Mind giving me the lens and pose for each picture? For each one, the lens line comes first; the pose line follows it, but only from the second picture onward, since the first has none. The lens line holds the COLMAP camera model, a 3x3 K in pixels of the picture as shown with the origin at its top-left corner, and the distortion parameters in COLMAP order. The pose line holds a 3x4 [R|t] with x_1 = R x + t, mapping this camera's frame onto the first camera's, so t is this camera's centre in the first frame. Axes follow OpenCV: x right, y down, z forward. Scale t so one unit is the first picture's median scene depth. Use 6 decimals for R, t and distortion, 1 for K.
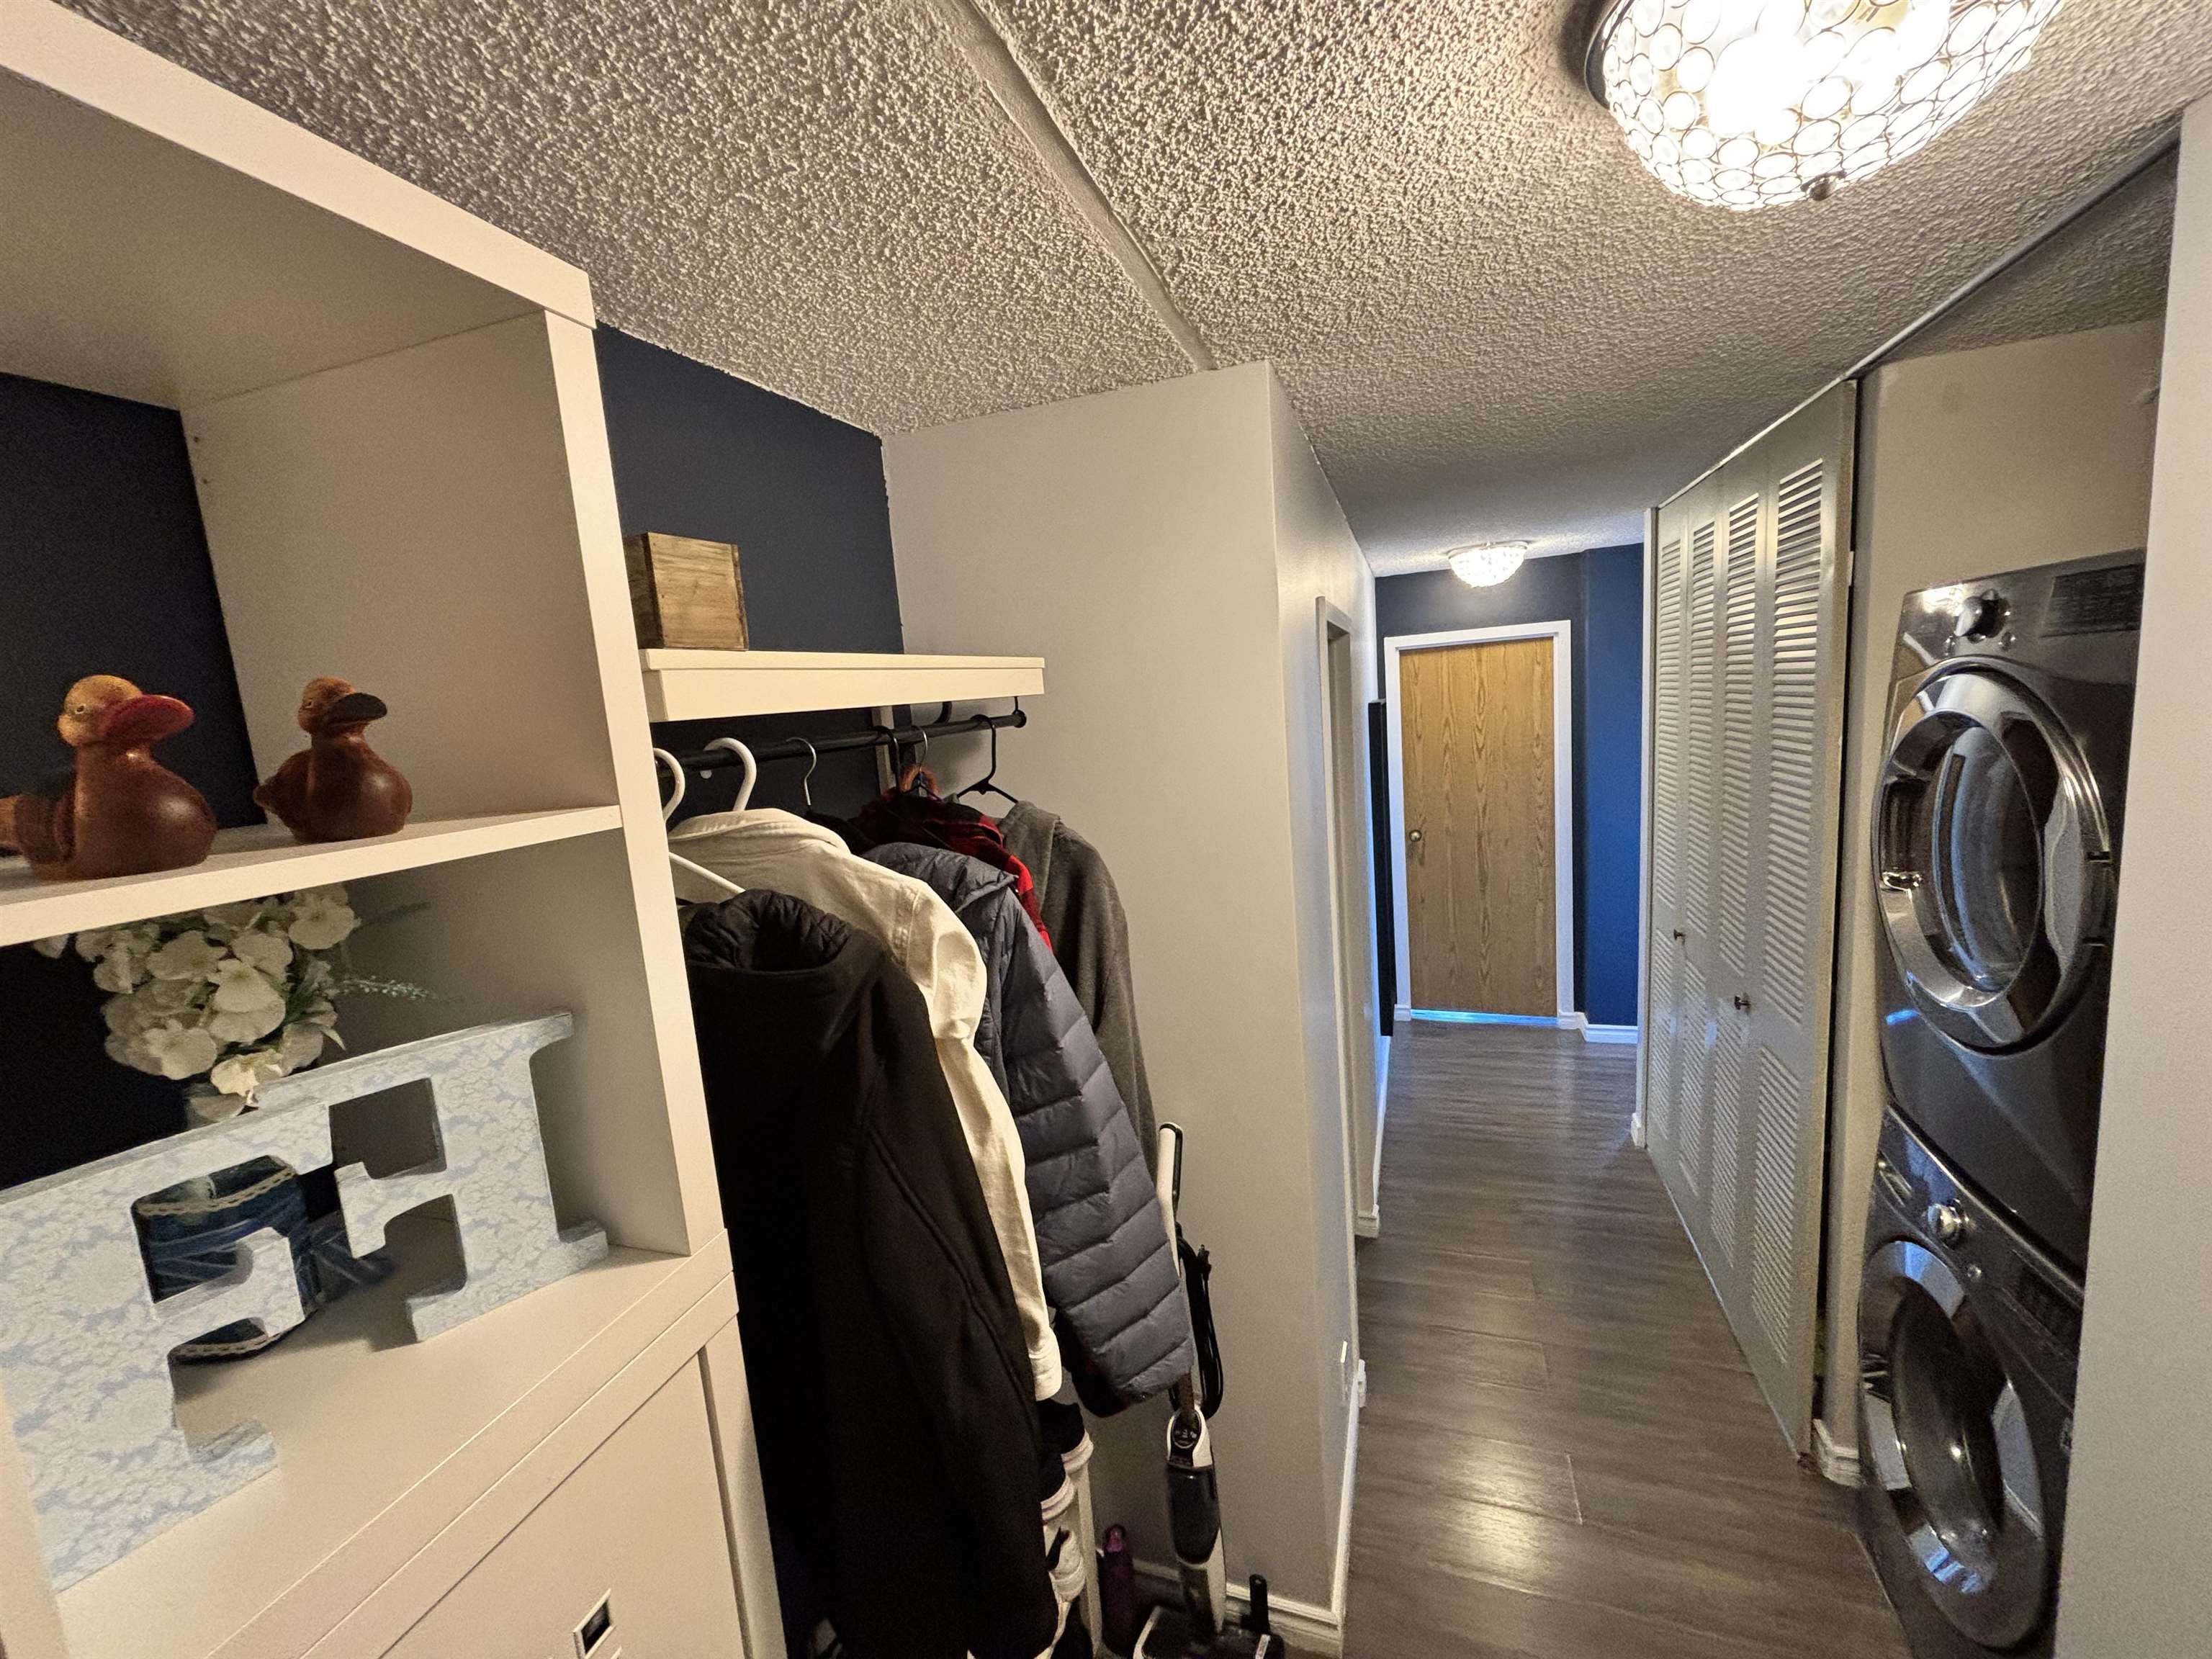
lens RADIAL K [[893.2, 0, 1104.4], [0, 893.2, 828.5], [0, 0, 1]] dist [0.001423, -0.000630]
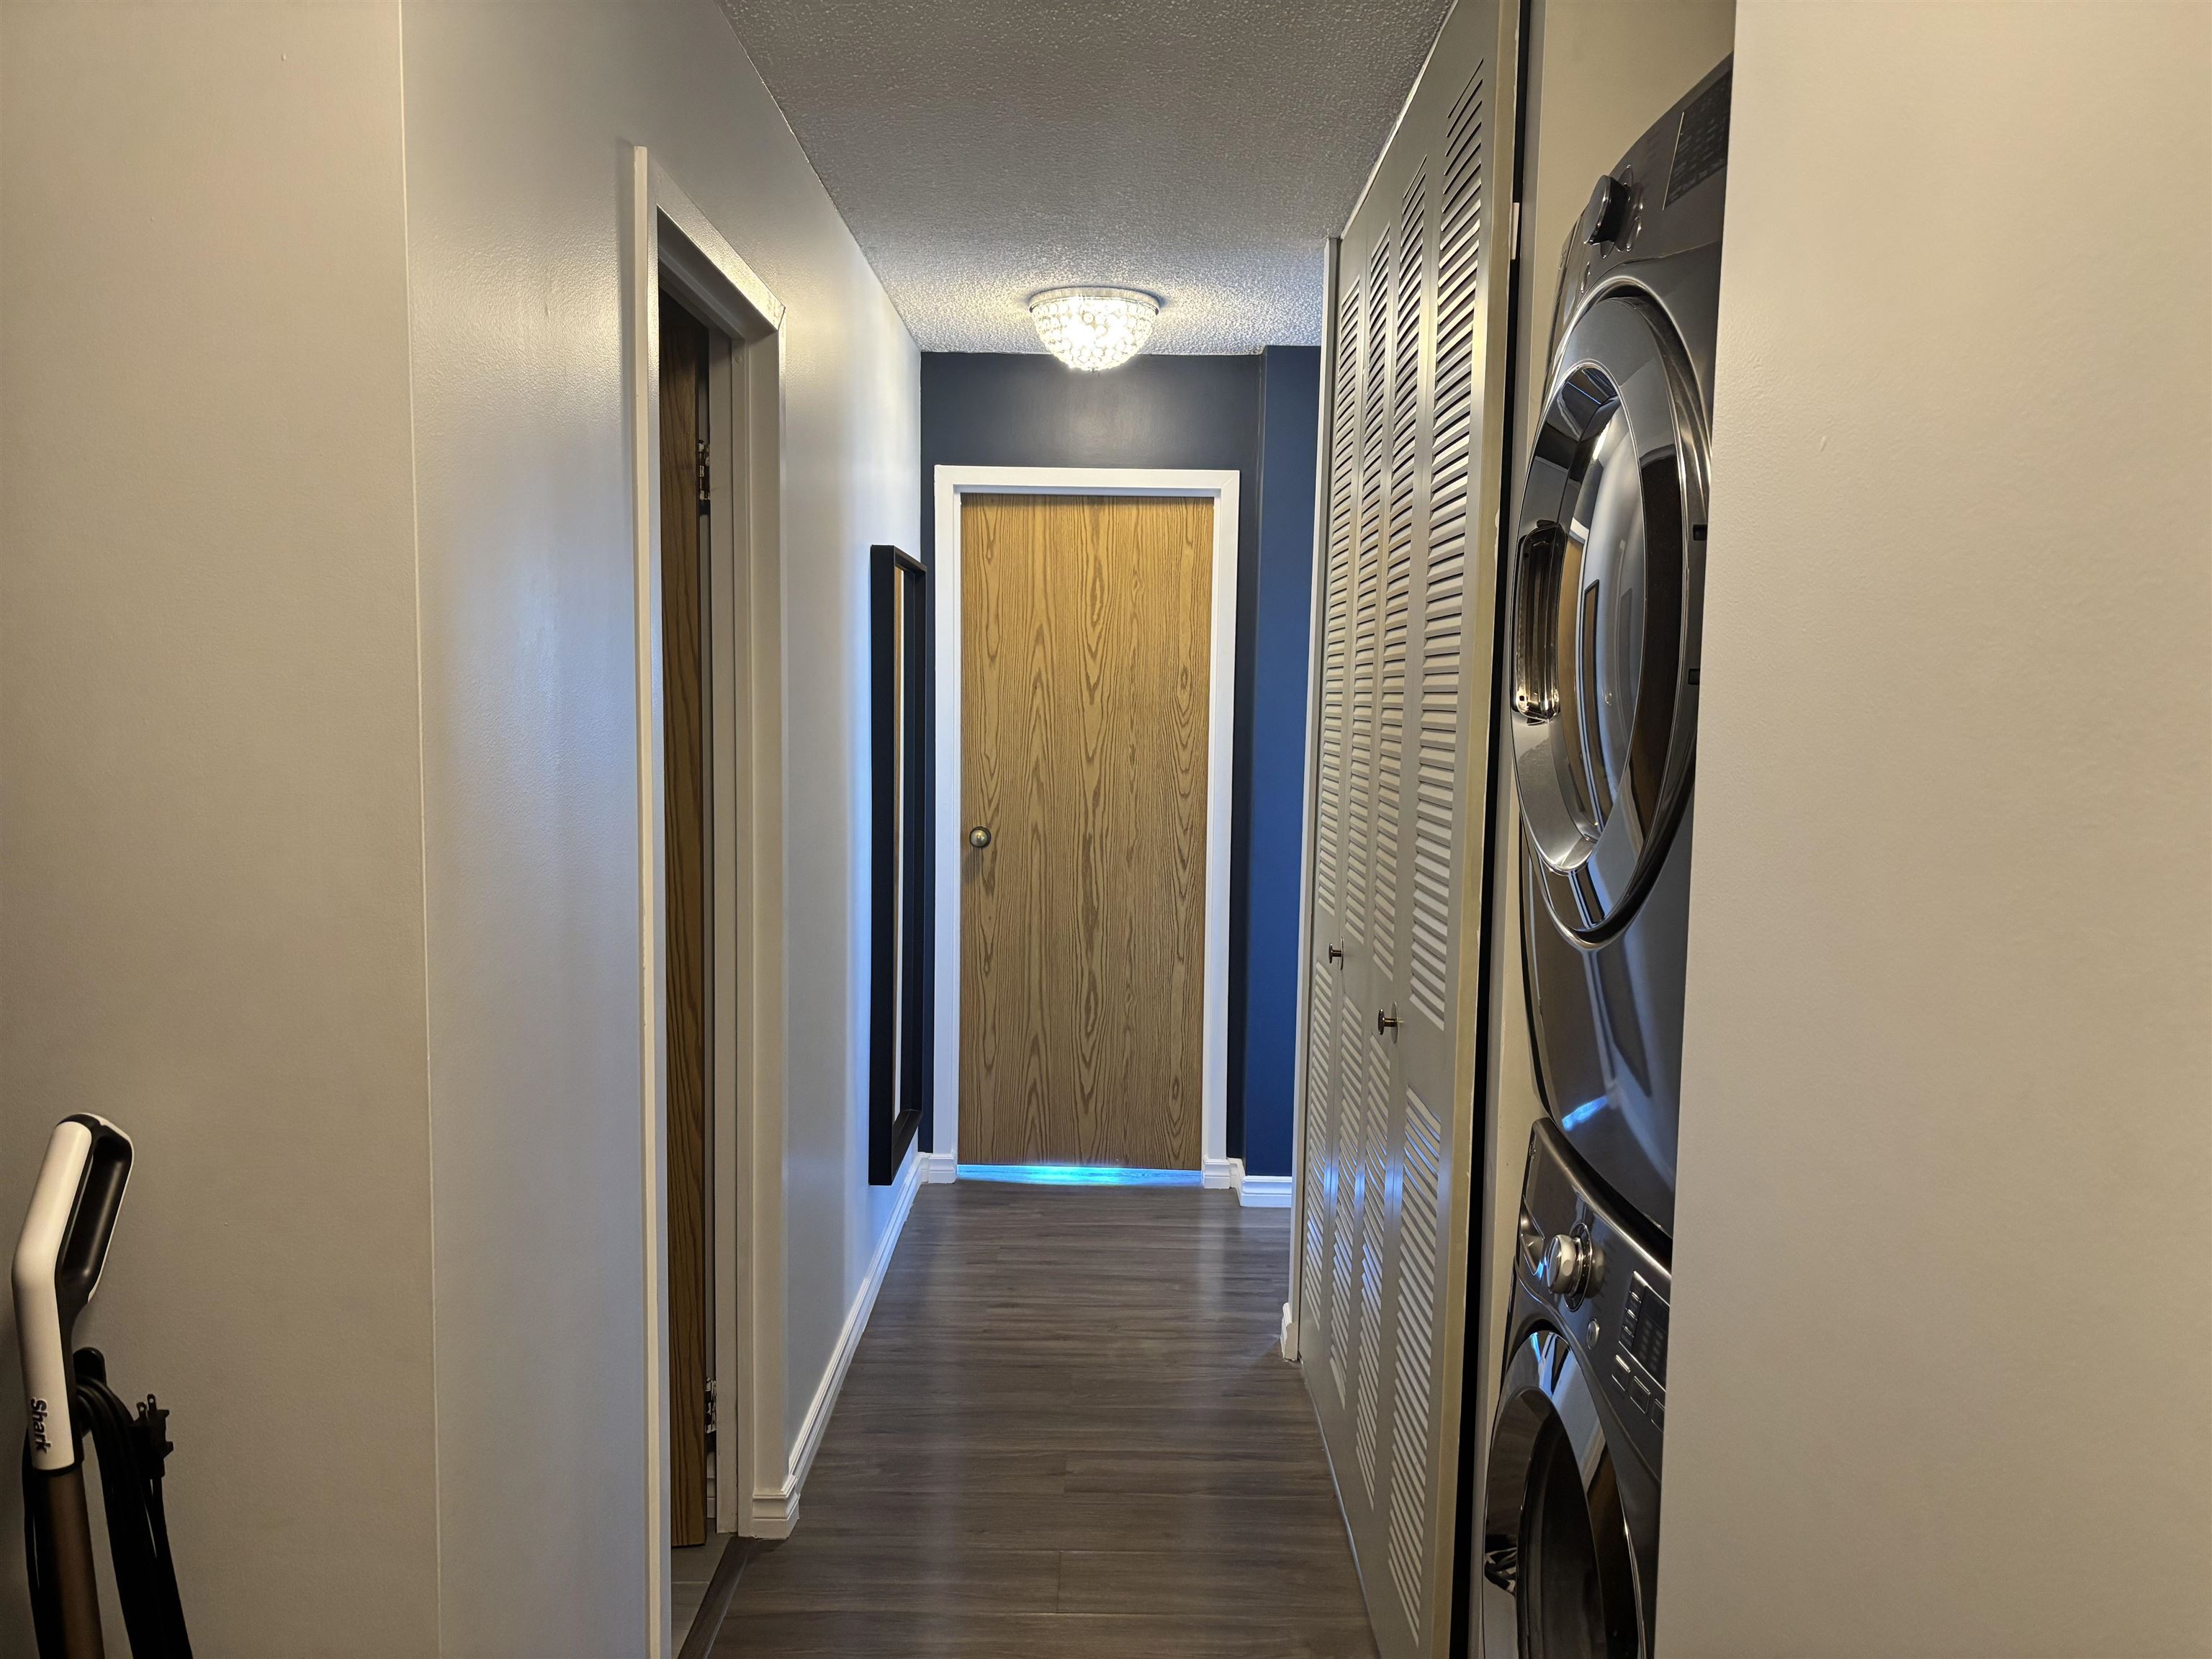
lens RADIAL K [[1654.8, 0, 1103.4], [0, 1654.8, 822.6], [0, 0, 1]] dist [0.095431, -0.147587]
pose [[0.937894, 0.064701, 0.340836, 0.086561], [-0.043831, 0.996682, -0.068586, 0.078501], [-0.344143, 0.049387, 0.937618, 0.022528]]
